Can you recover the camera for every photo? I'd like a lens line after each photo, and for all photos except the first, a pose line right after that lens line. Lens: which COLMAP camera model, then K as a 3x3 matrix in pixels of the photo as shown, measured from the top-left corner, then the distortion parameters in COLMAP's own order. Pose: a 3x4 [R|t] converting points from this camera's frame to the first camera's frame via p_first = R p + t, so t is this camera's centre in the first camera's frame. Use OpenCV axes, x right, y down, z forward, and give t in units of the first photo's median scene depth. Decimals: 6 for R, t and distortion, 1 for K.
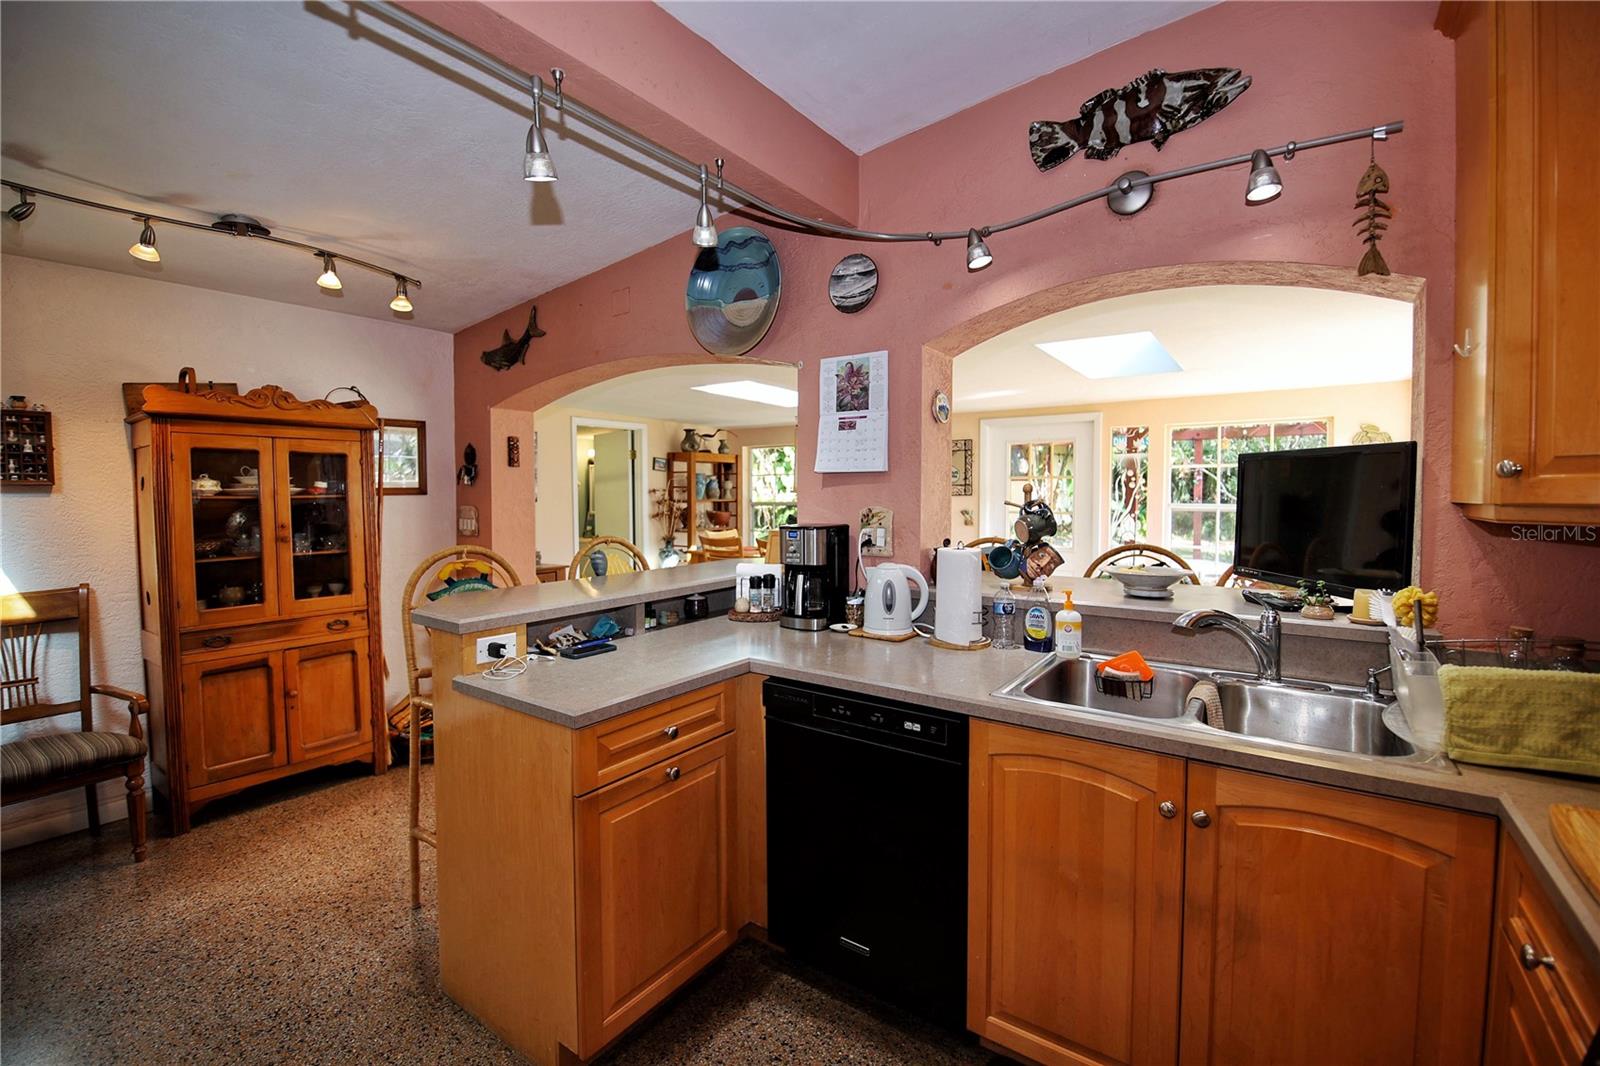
lens RADIAL K [[684.0, 0, 801.9], [0, 684.0, 546.9], [0, 0, 1]] dist [-0.006496, -0.006137]
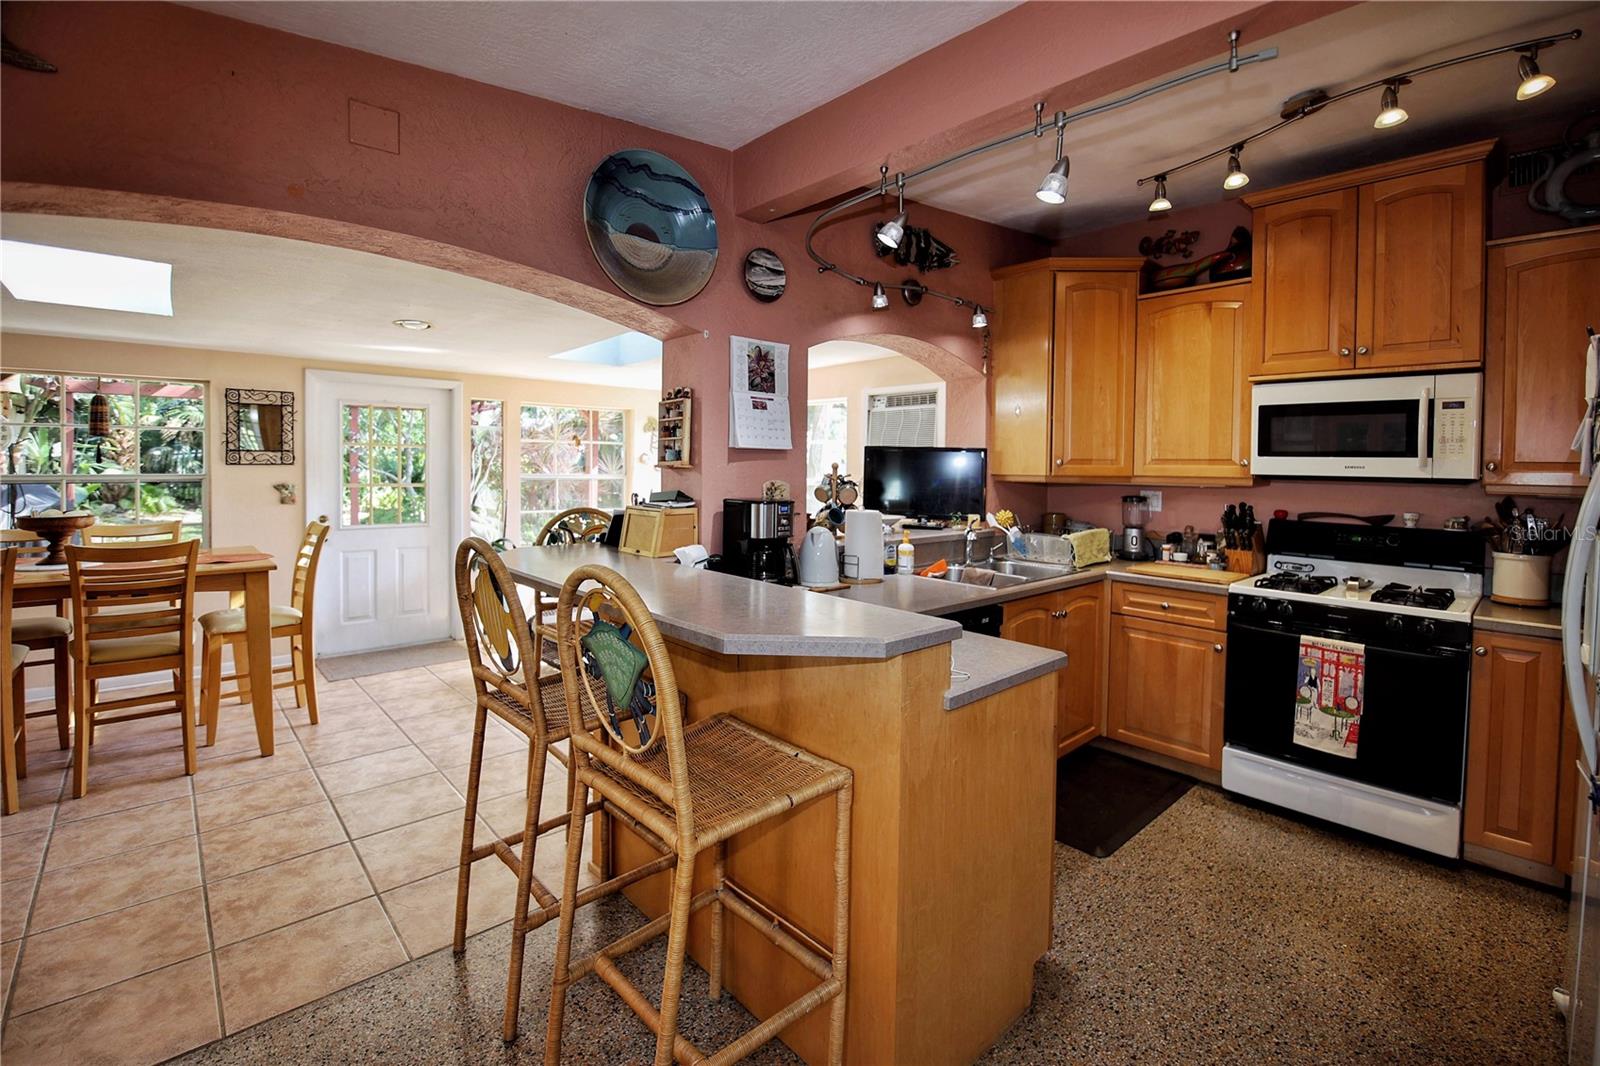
lens RADIAL K [[684.0, 0, 810.2], [0, 684.0, 509.4], [0, 0, 1]] dist [-0.006496, -0.006137]
pose [[0.218115, -0.055131, 0.974365, -0.978723], [0.062331, 0.997152, 0.042468, -0.055686], [-0.973930, 0.051470, 0.220930, 0.703942]]
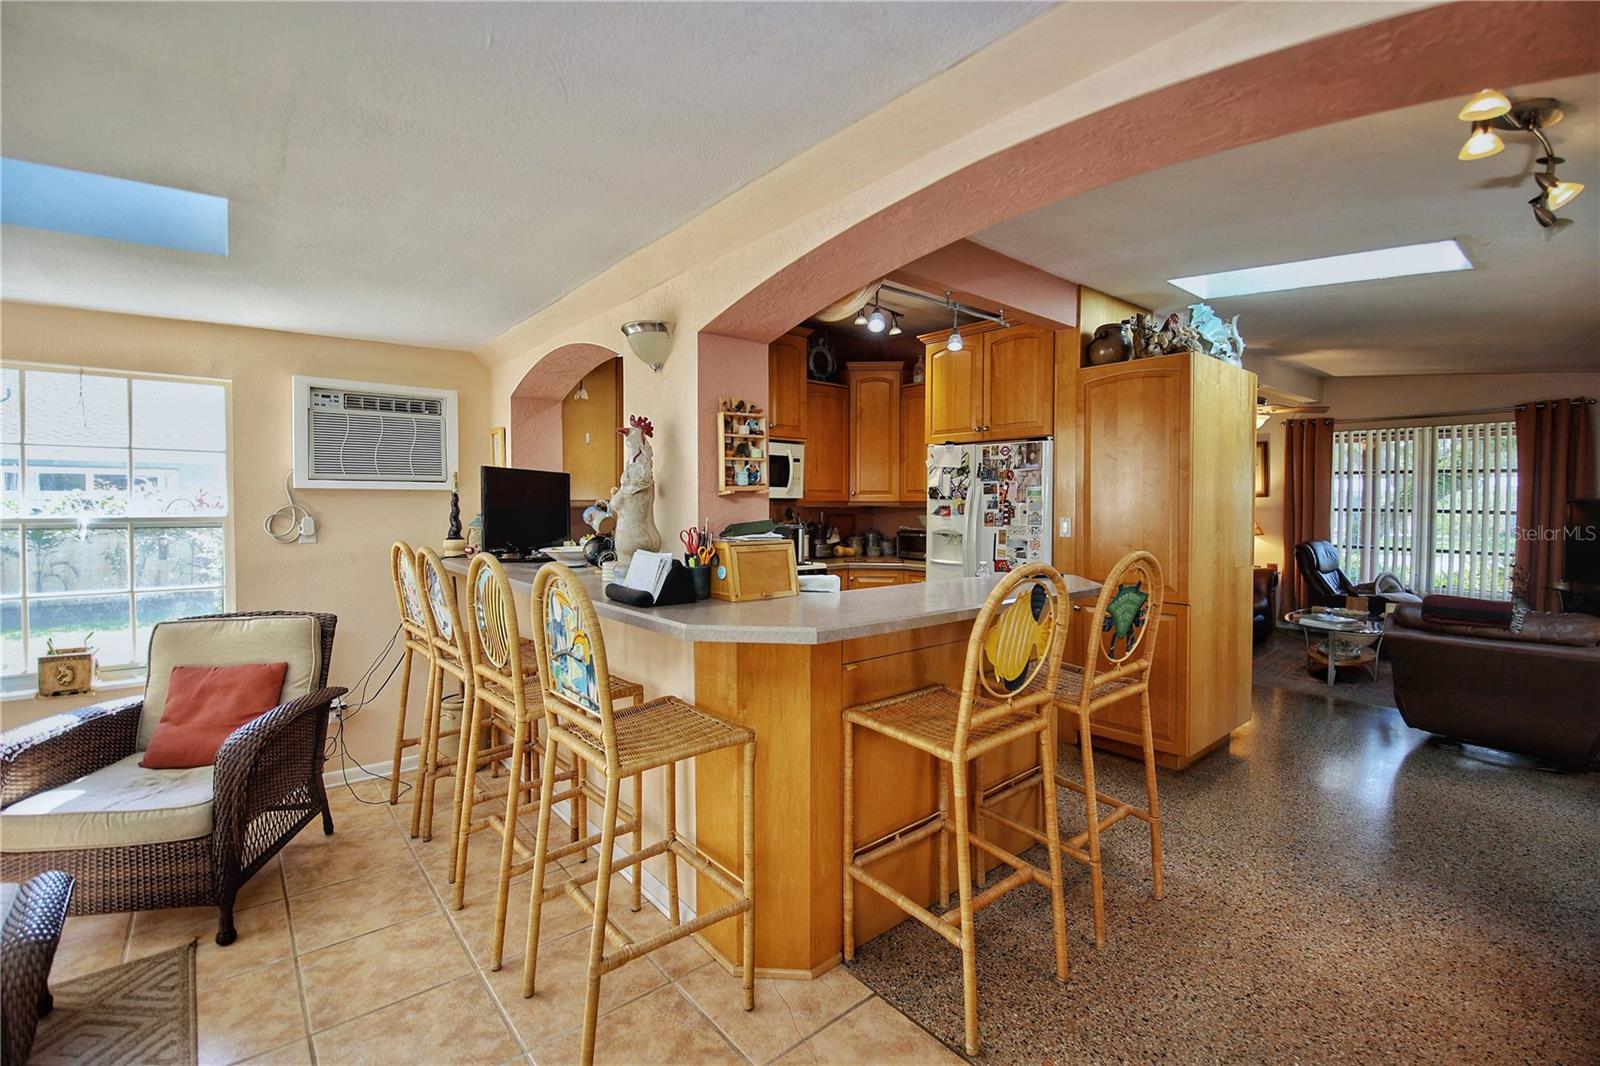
lens RADIAL K [[684.0, 0, 799.9], [0, 684.0, 517.8], [0, 0, 1]] dist [-0.006496, -0.006137]
pose [[-0.961712, -0.005549, 0.274006, -0.271122], [0.023362, 0.994496, 0.102136, -0.150092], [-0.273065, 0.104626, -0.956289, 1.987804]]
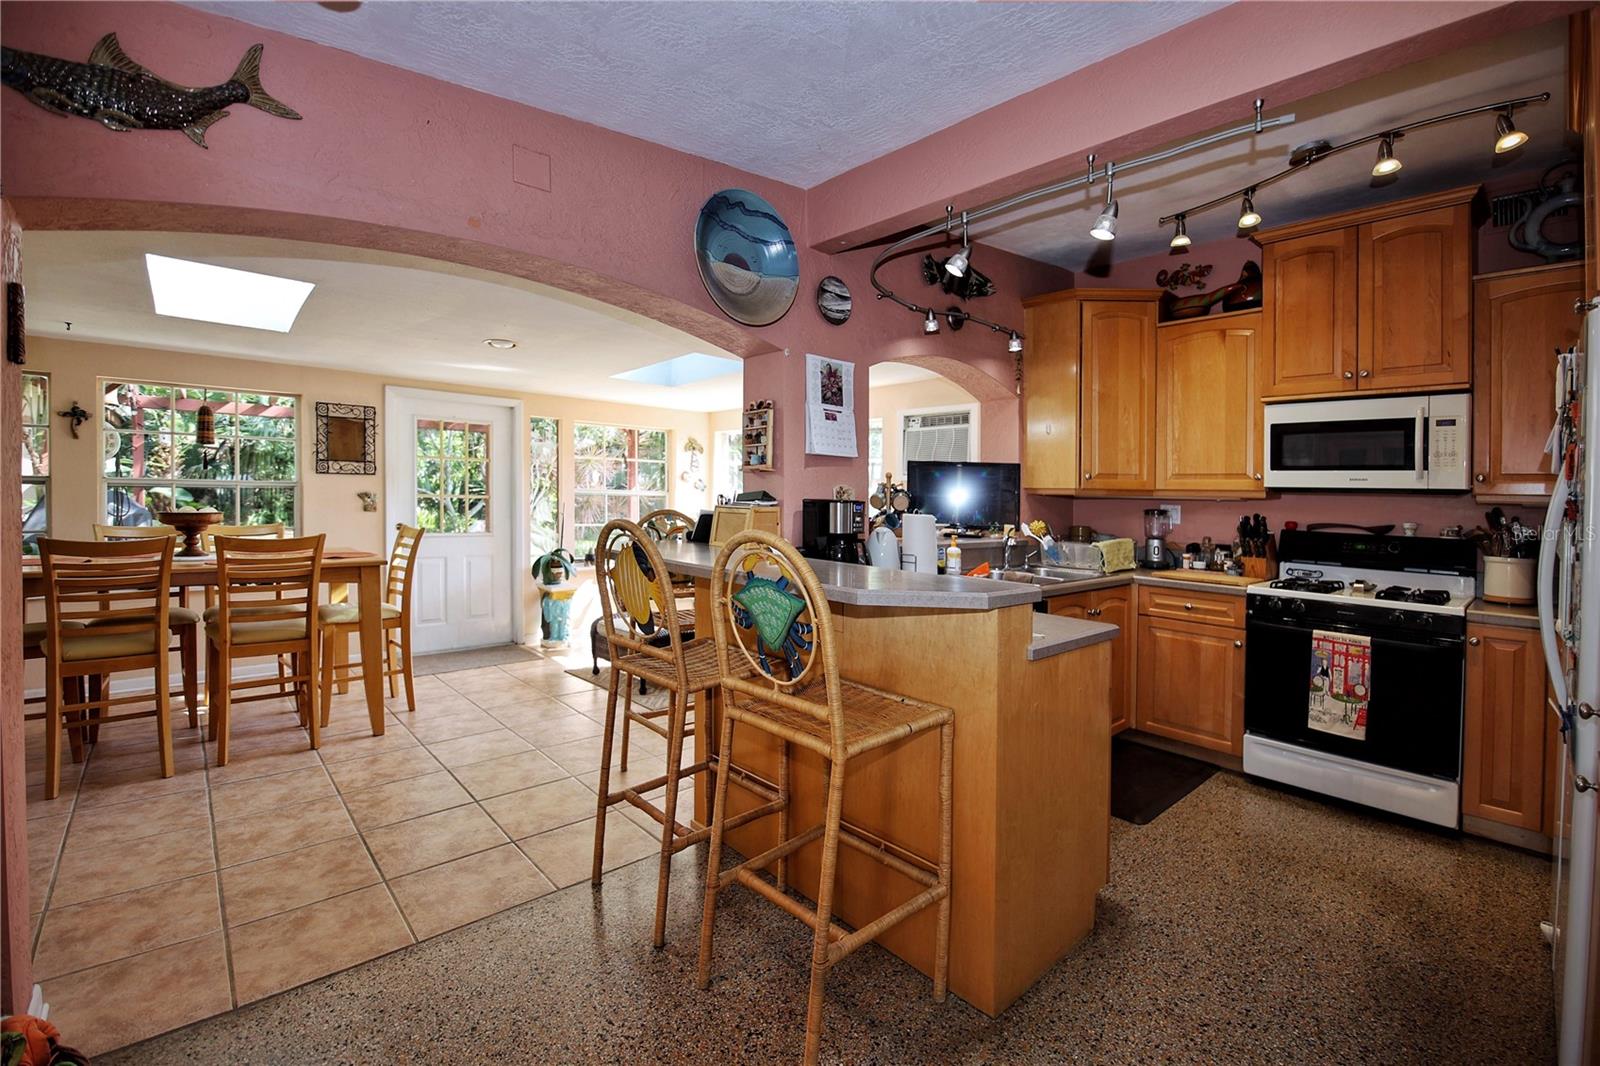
lens RADIAL K [[684.0, 0, 828.4], [0, 684.0, 523.8], [0, 0, 1]] dist [-0.006496, -0.006137]
pose [[0.200553, -0.033386, 0.979114, -1.111474], [0.059229, 0.998004, 0.021898, -0.019332], [-0.977891, 0.053601, 0.202130, 0.781071]]
